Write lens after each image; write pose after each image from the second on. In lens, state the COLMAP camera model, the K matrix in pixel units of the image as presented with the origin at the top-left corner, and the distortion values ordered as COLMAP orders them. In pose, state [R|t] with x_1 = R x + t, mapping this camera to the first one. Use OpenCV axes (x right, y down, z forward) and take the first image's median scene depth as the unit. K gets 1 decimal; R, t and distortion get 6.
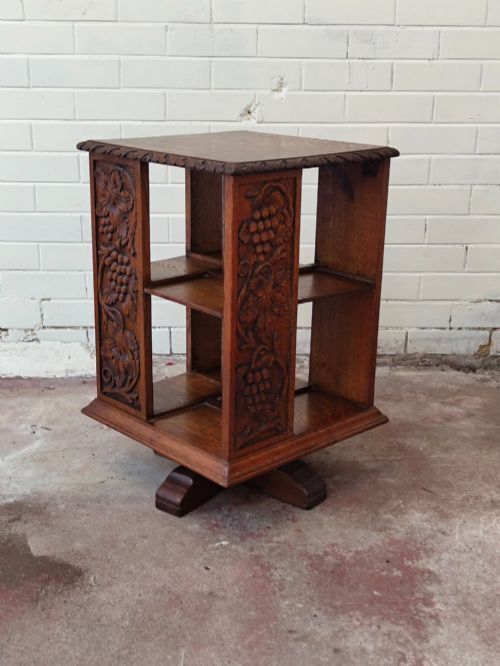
lens RADIAL K [[941.7, 0, 250.4], [0, 941.7, 351.9], [0, 0, 1]] dist [0.025547, 0.000000]
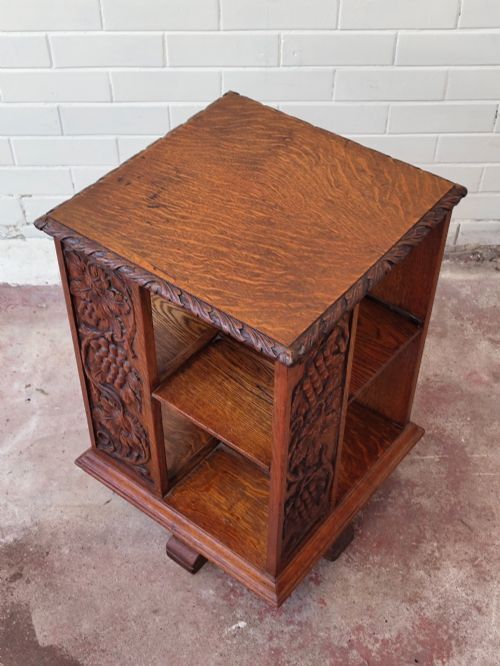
lens RADIAL K [[941.7, 0, 249.7], [0, 941.7, 348.7], [0, 0, 1]] dist [0.025547, 0.000000]
pose [[0.999698, 0.006426, -0.023703, 0.000624], [0.005397, 0.884082, 0.467301, -0.403059], [0.023958, -0.467288, 0.883781, 0.256828]]
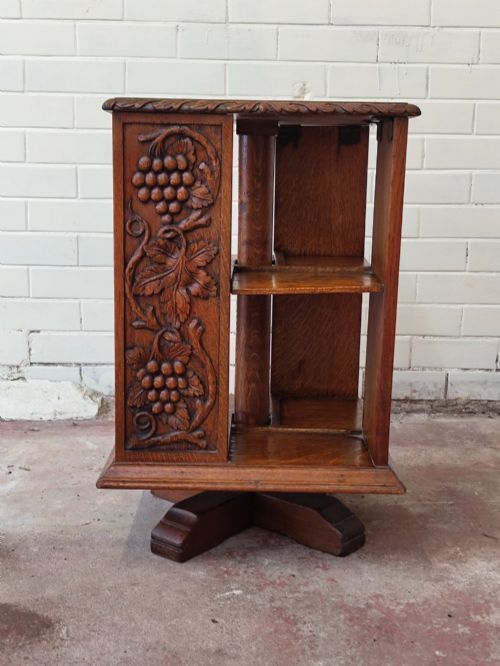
lens RADIAL K [[941.7, 0, 244.4], [0, 941.7, 332.8], [0, 0, 1]] dist [0.025547, 0.000000]
pose [[0.999836, 0.006982, -0.016721, -0.008426], [-0.009312, 0.989598, -0.143556, 0.086880], [0.015545, 0.143688, 0.989501, 0.166893]]
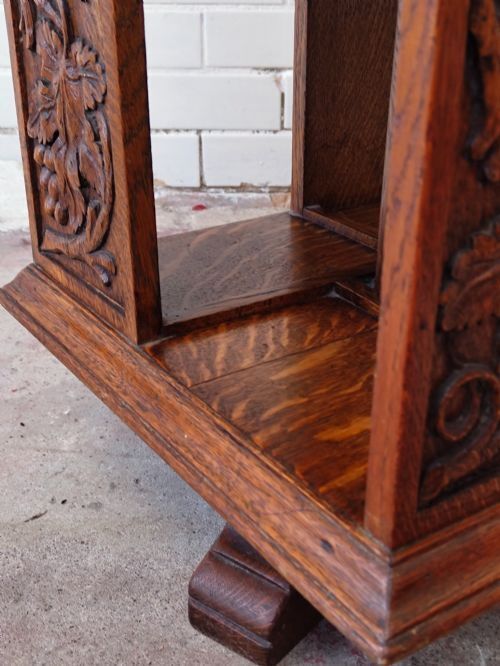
lens RADIAL K [[941.7, 0, 256.1], [0, 941.7, 355.4], [0, 0, 1]] dist [0.025547, 0.000000]
pose [[0.999999, -0.000305, -0.001233, -0.069985], [0.000479, 0.989638, 0.143581, 0.024115], [0.001176, -0.143581, 0.989638, 0.628035]]
